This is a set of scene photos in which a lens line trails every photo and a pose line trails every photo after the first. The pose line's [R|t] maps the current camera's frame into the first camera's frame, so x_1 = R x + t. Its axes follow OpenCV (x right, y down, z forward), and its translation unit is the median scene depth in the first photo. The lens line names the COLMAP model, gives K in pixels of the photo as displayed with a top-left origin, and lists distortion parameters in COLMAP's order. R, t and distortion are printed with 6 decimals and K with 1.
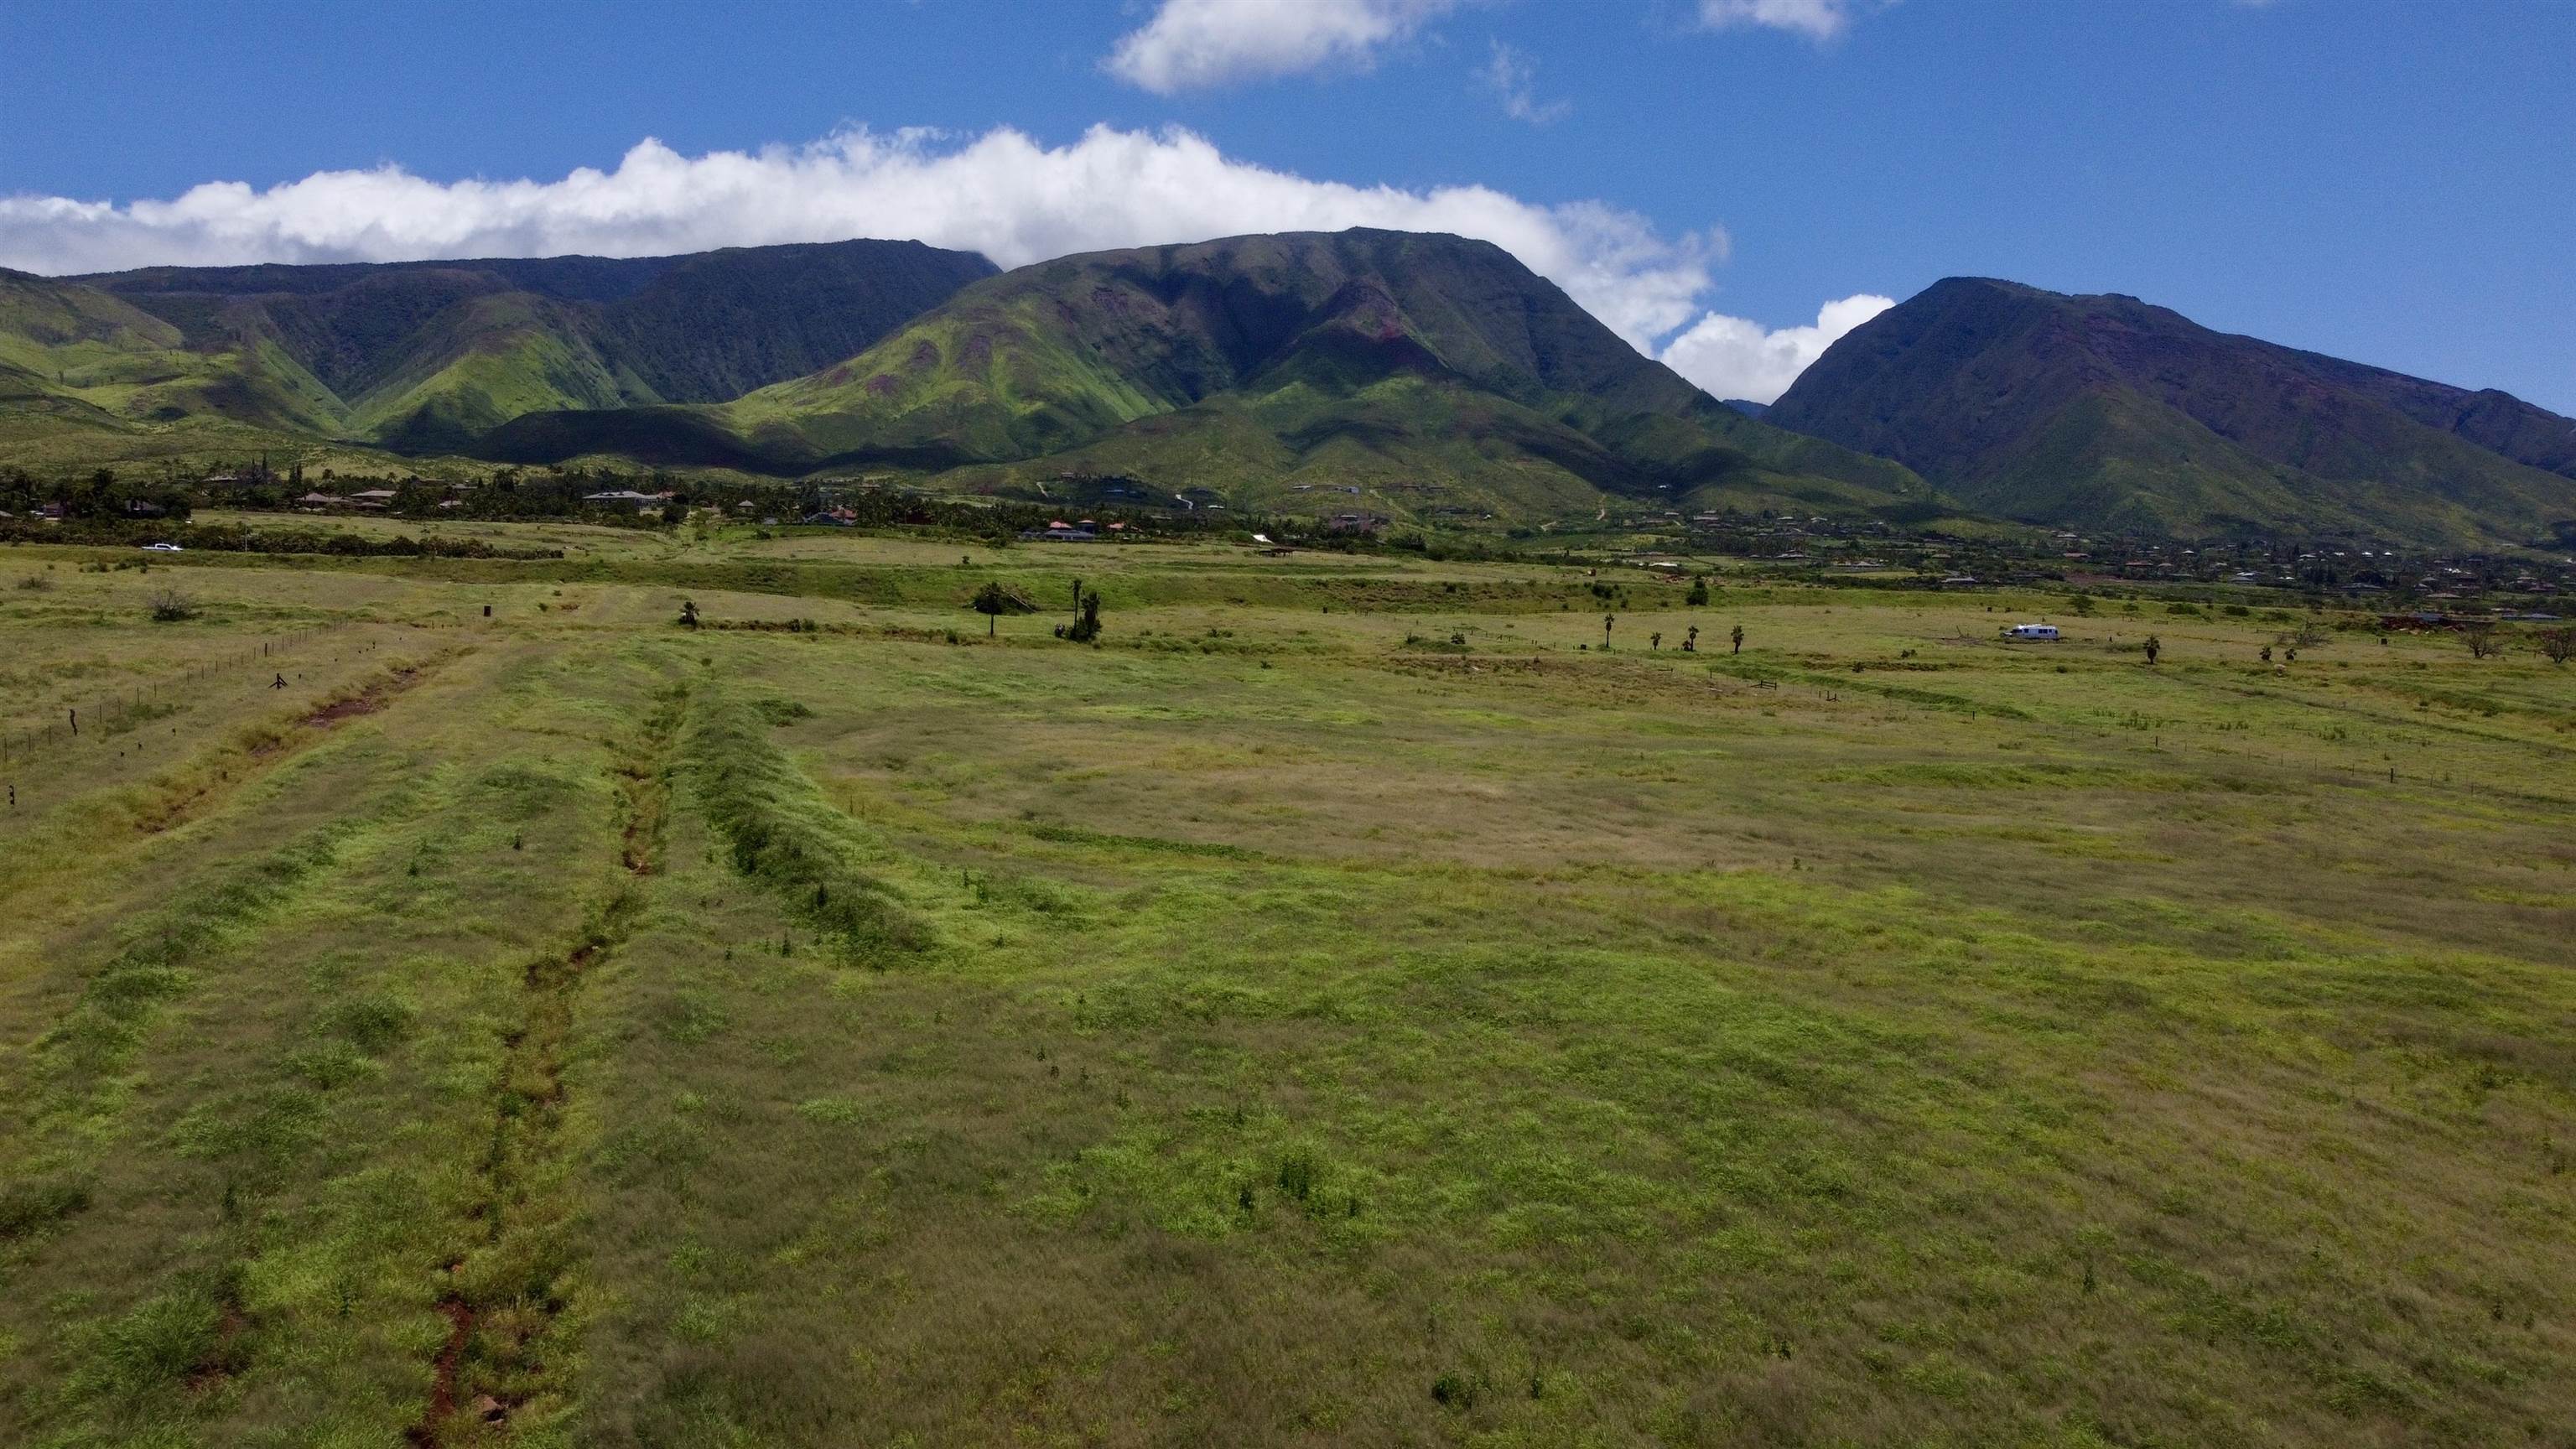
lens RADIAL K [[1956.9, 0, 1285.4], [0, 1956.9, 726.9], [0, 0, 1]] dist [-0.000074, -0.002540]
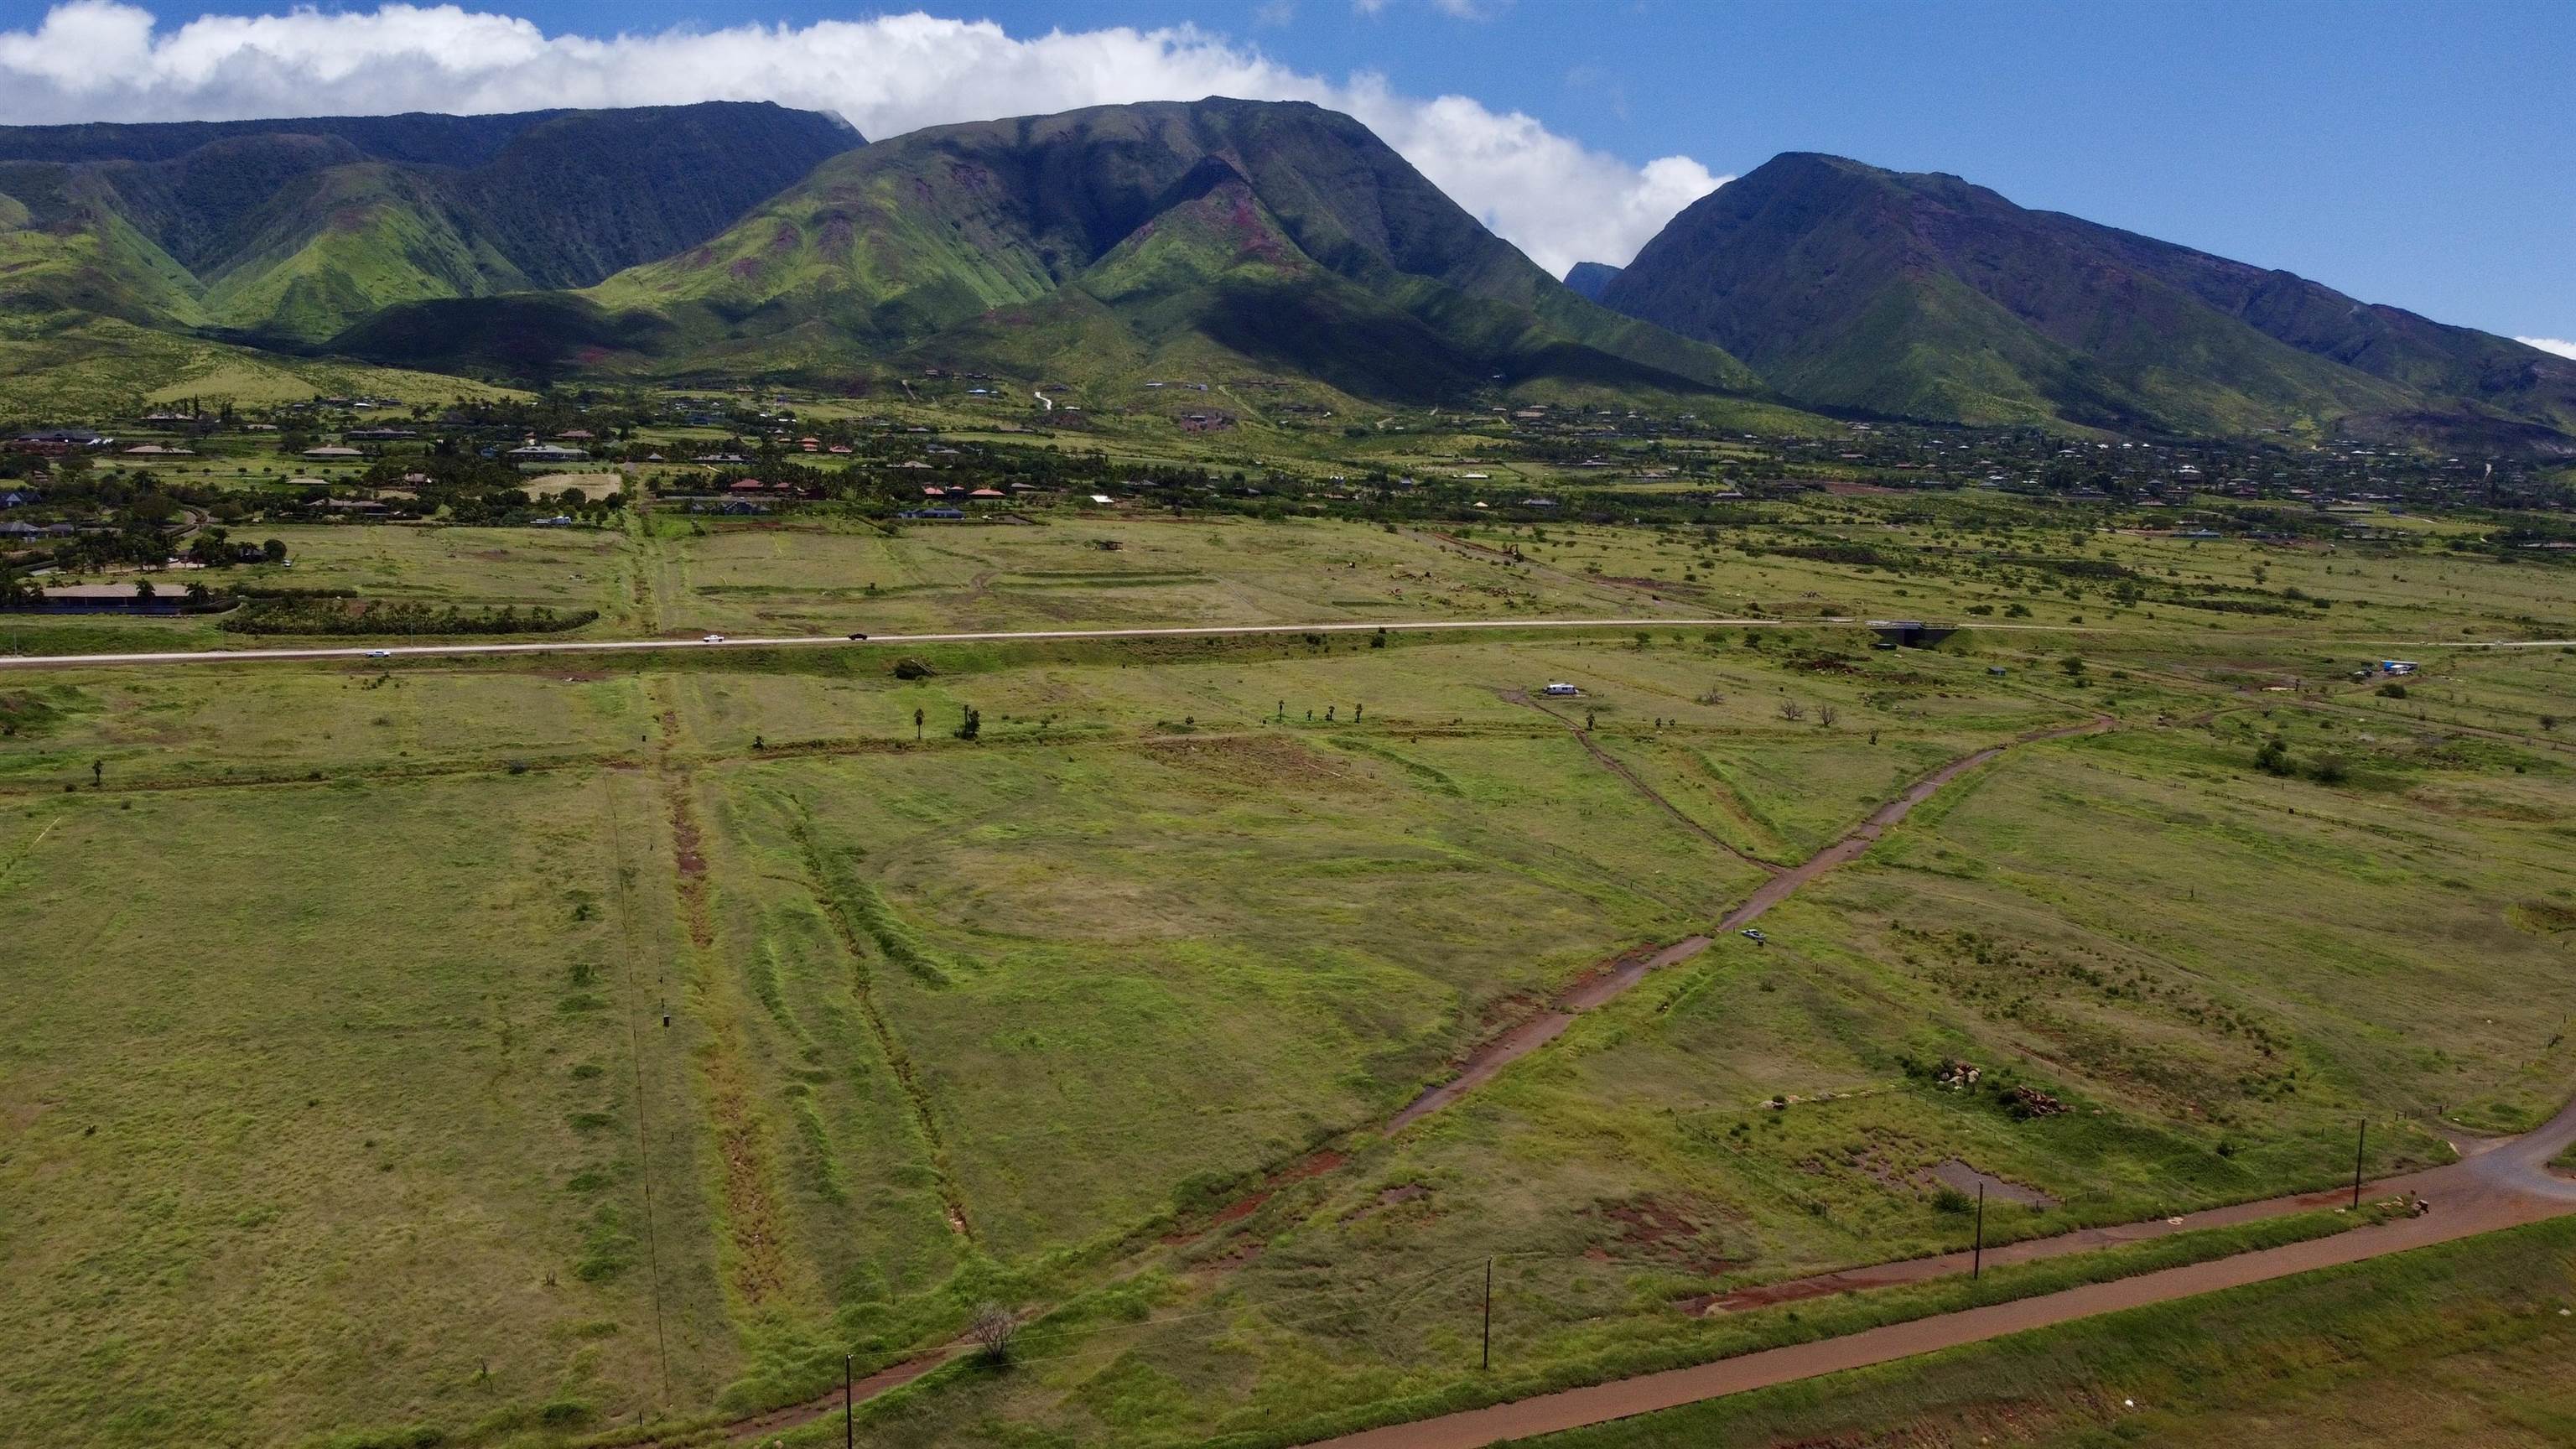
lens RADIAL K [[1951.1, 0, 1286.9], [0, 1951.1, 724.7], [0, 0, 1]] dist [0.000331, -0.005814]
pose [[0.997598, -0.009052, 0.068673, 0.040851], [0.003860, 0.997149, 0.075359, -0.123158], [-0.069159, -0.074913, 0.994789, -0.513123]]
